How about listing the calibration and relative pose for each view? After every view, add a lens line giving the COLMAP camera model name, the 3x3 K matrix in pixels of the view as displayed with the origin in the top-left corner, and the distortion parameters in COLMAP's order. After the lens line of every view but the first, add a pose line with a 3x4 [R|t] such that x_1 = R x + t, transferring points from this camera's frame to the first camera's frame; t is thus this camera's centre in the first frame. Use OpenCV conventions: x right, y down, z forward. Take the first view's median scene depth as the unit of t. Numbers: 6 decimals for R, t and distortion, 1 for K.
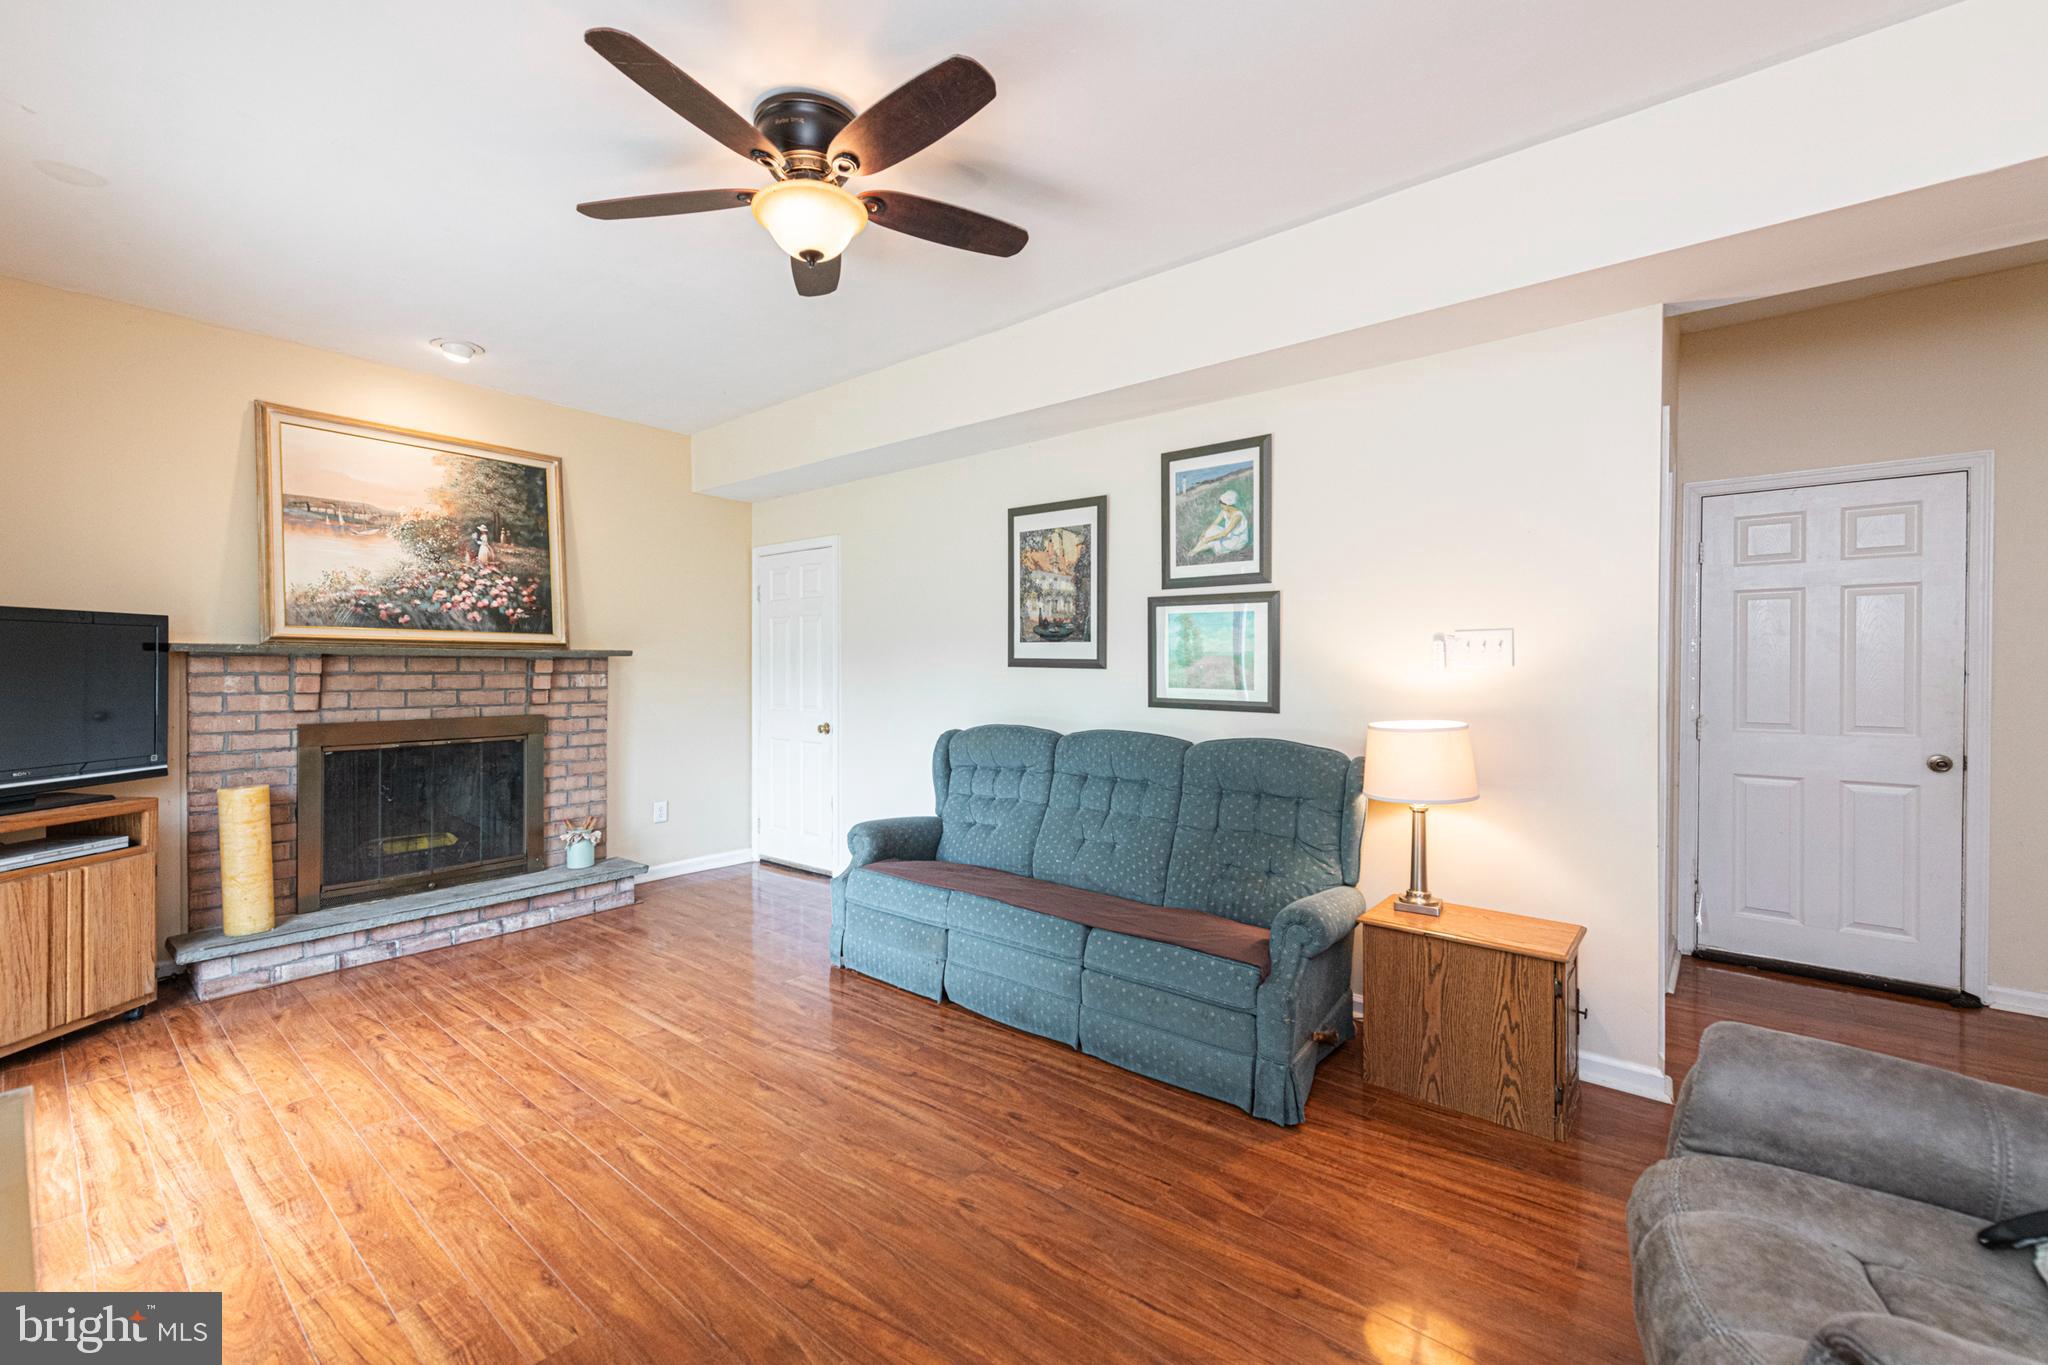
lens RADIAL K [[826.4, 0, 1028.2], [0, 826.4, 667.8], [0, 0, 1]] dist [0.003887, -0.000677]
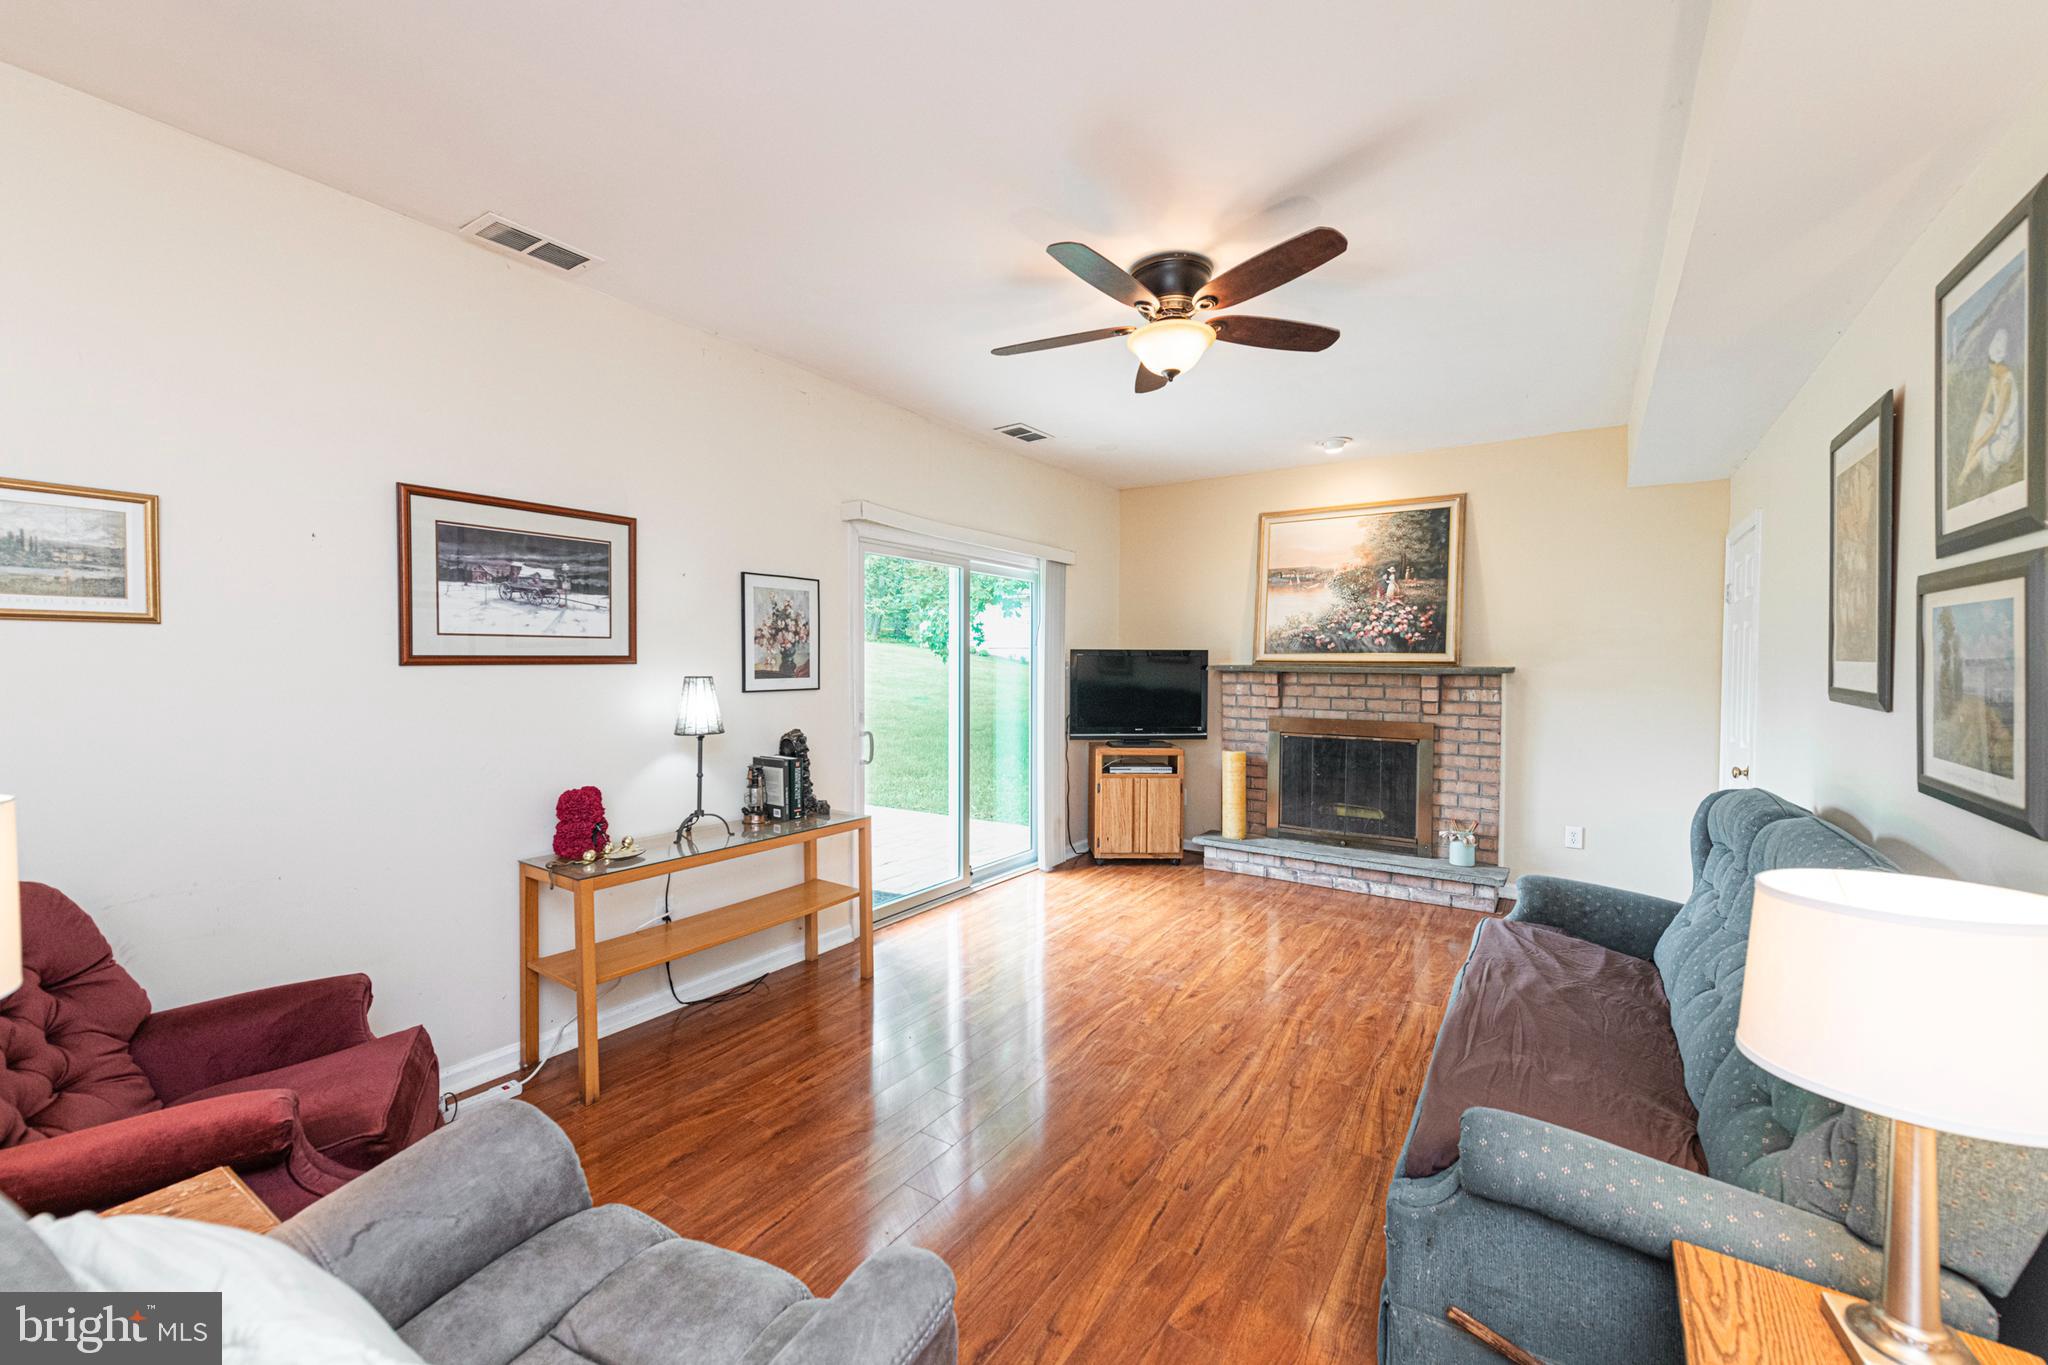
lens RADIAL K [[826.4, 0, 1030.8], [0, 826.4, 678.4], [0, 0, 1]] dist [0.003887, -0.000677]
pose [[0.078931, 0.019445, -0.996690, 0.580136], [-0.008411, 0.999787, 0.018839, -0.026158], [0.996845, 0.006897, 0.079078, 0.391734]]
